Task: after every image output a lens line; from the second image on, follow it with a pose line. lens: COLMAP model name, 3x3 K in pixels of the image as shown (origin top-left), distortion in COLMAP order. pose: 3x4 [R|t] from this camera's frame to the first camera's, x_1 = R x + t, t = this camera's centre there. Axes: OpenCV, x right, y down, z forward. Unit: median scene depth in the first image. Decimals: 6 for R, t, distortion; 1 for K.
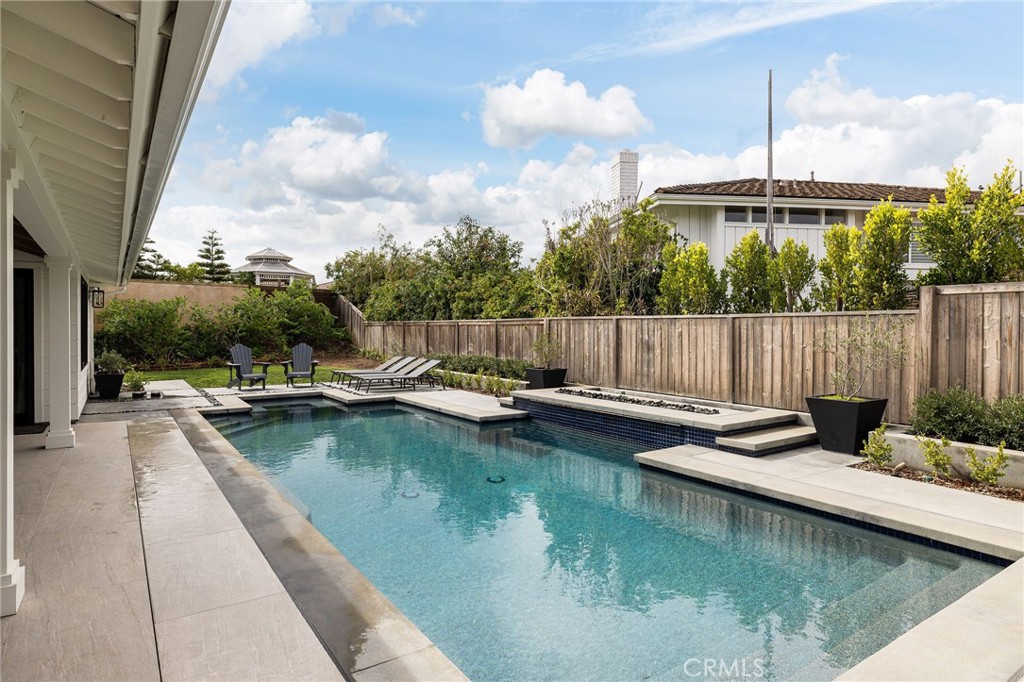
lens RADIAL K [[586.4, 0, 509.4], [0, 586.4, 333.2], [0, 0, 1]] dist [0.002869, 0.001288]
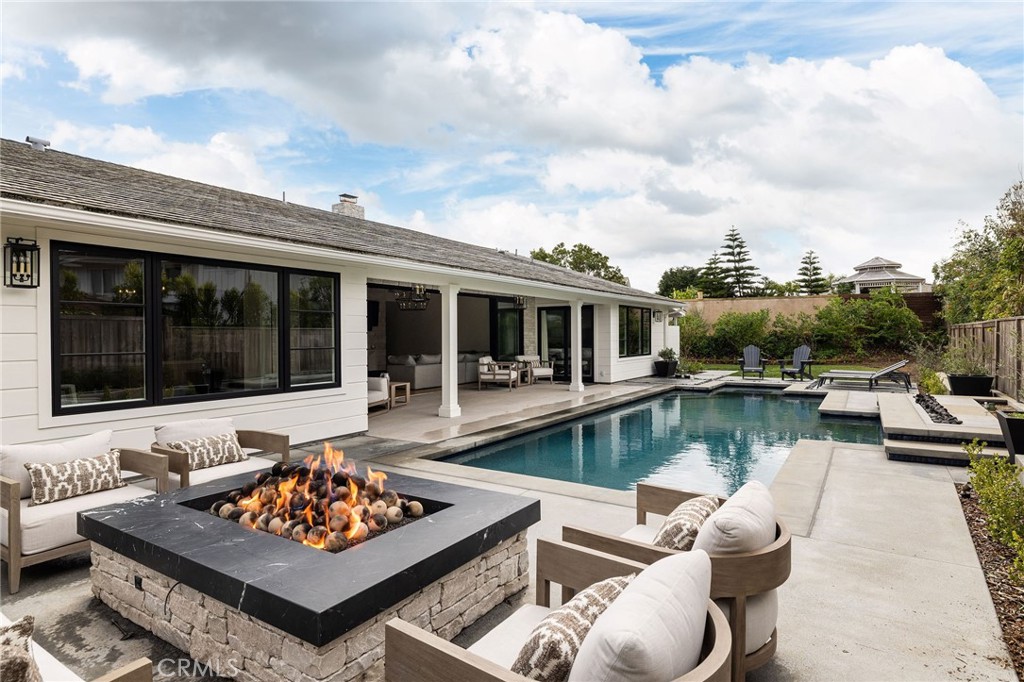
lens RADIAL K [[540.2, 0, 511.1], [0, 540.2, 341.0], [0, 0, 1]] dist [-0.003016, -0.000833]
pose [[0.387172, 0.006234, -0.921986, 0.523295], [-0.000675, 0.999979, 0.006478, 0.001724], [0.922007, -0.001886, 0.387168, 0.024250]]
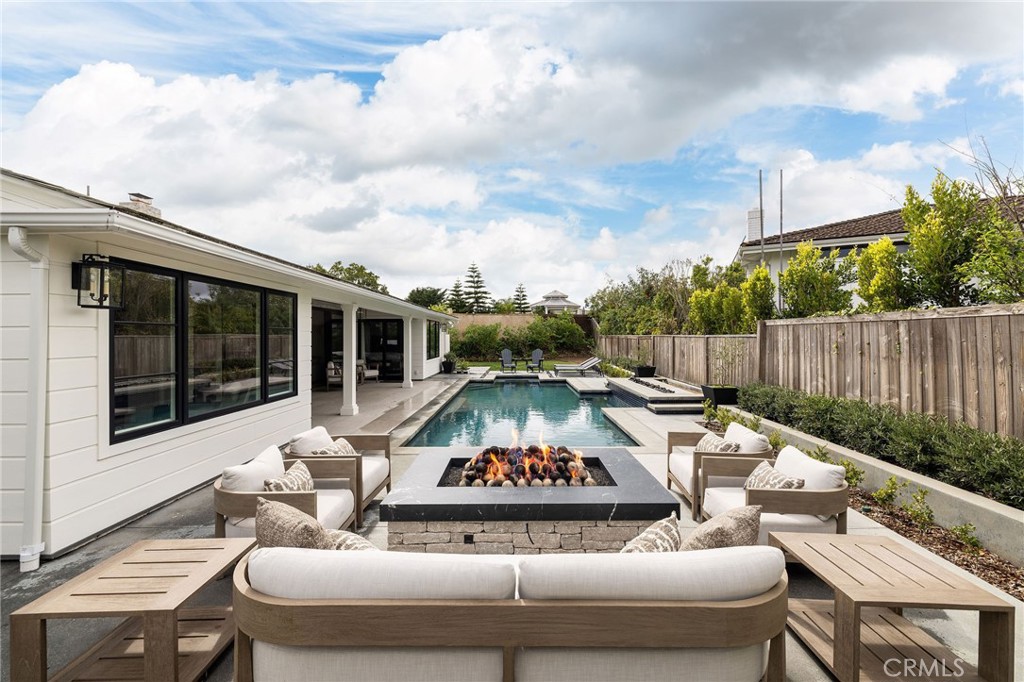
lens RADIAL K [[442.9, 0, 508.0], [0, 442.9, 337.3], [0, 0, 1]] dist [0.004237, 0.000003]
pose [[0.820785, -0.001966, -0.571233, 0.429278], [-0.001777, 0.999980, -0.005995, -0.012131], [0.571234, 0.005936, 0.820766, -0.218275]]
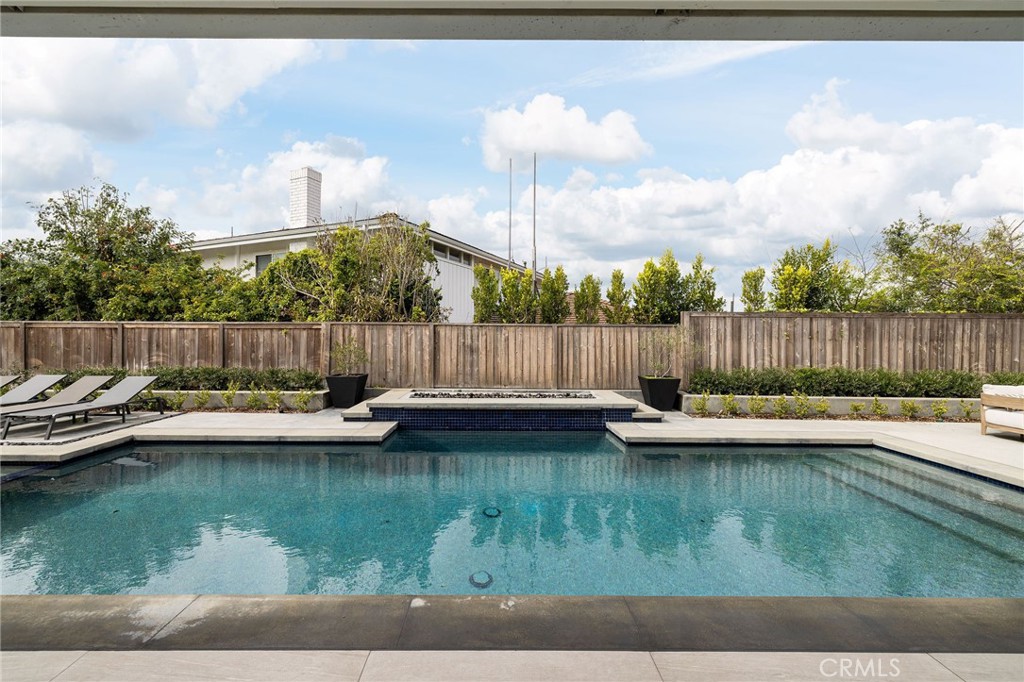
lens RADIAL K [[442.9, 0, 510.8], [0, 442.9, 332.2], [0, 0, 1]] dist [0.004237, 0.000003]
pose [[0.561917, 0.003083, 0.827188, -0.363663], [0.002823, 0.999980, -0.005645, -0.005180], [-0.827189, 0.005507, 0.561897, 0.346597]]
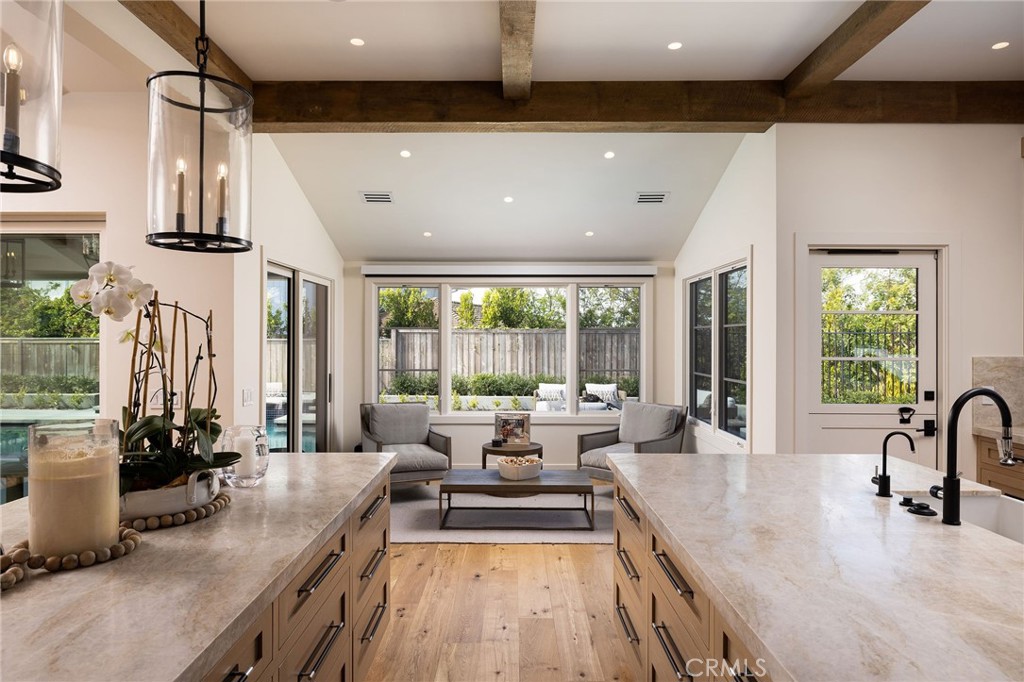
lens RADIAL K [[616.2, 0, 510.6], [0, 616.2, 344.8], [0, 0, 1]] dist [-0.003942, -0.001540]
pose [[0.564244, -0.001174, 0.825607, -0.484103], [0.005785, 0.999980, -0.002532, -0.004670], [-0.825588, 0.006205, 0.564240, -0.339819]]
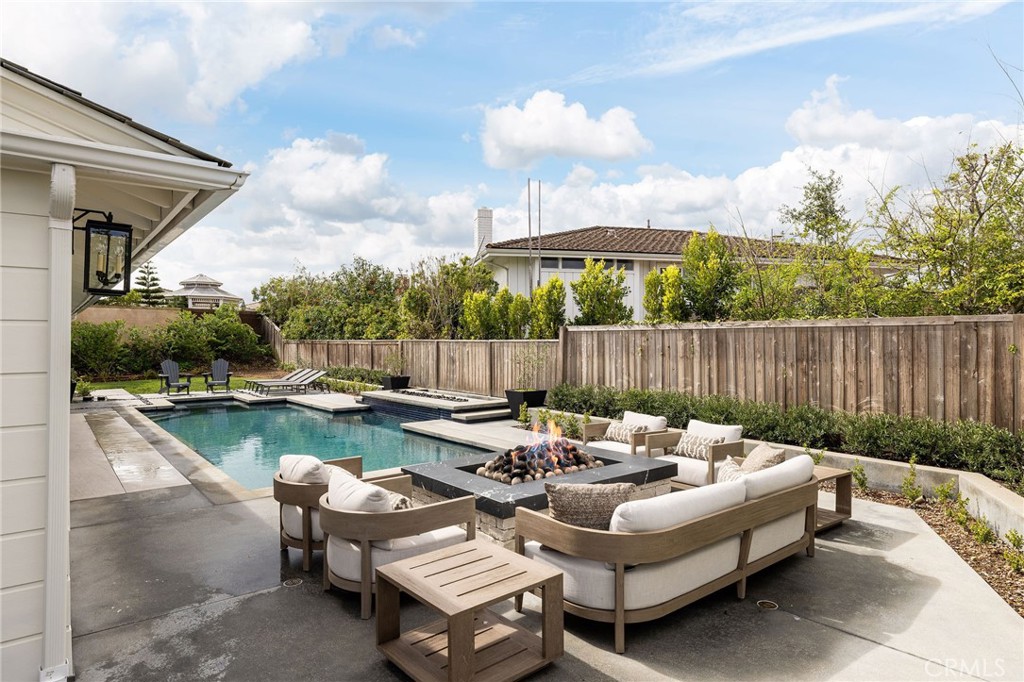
lens RADIAL K [[586.4, 0, 508.3], [0, 586.4, 347.0], [0, 0, 1]] dist [0.002869, 0.001288]
pose [[0.997033, -0.002119, 0.076950, 0.209546], [0.002068, 0.999998, 0.000750, -0.009709], [-0.076951, -0.000589, 0.997035, -0.388484]]
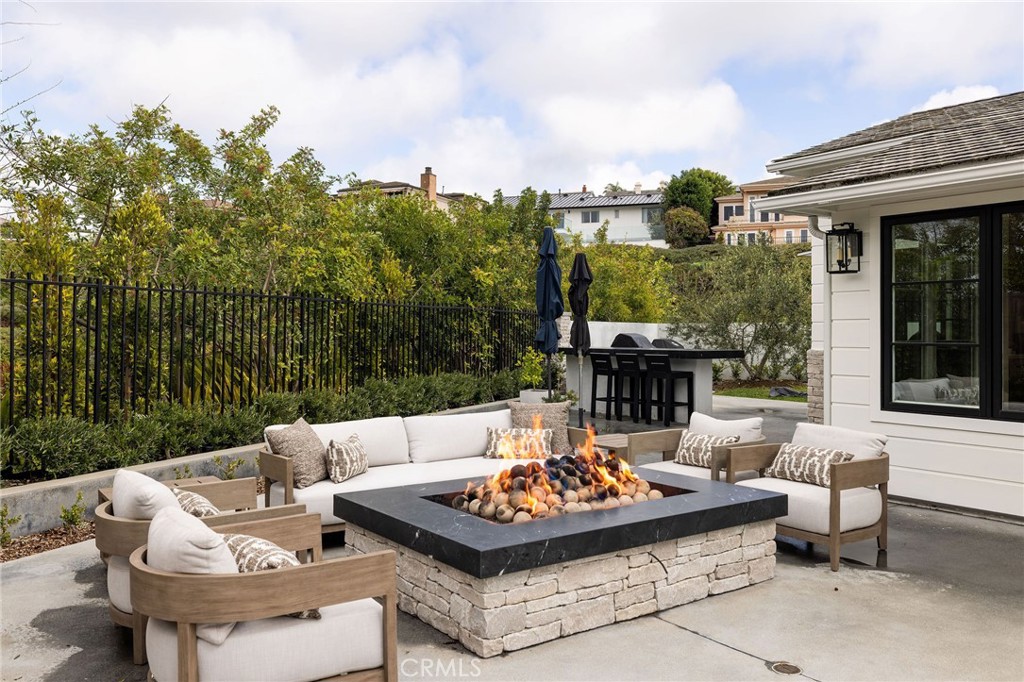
lens RADIAL K [[849.0, 0, 512.2], [0, 849.0, 333.6], [0, 0, 1]] dist [-0.002494, -0.001375]
pose [[-0.999969, 0.007153, -0.003209, 0.286607], [0.007116, 0.999912, 0.011215, 0.000494], [0.003289, 0.011192, -0.999932, 0.419743]]
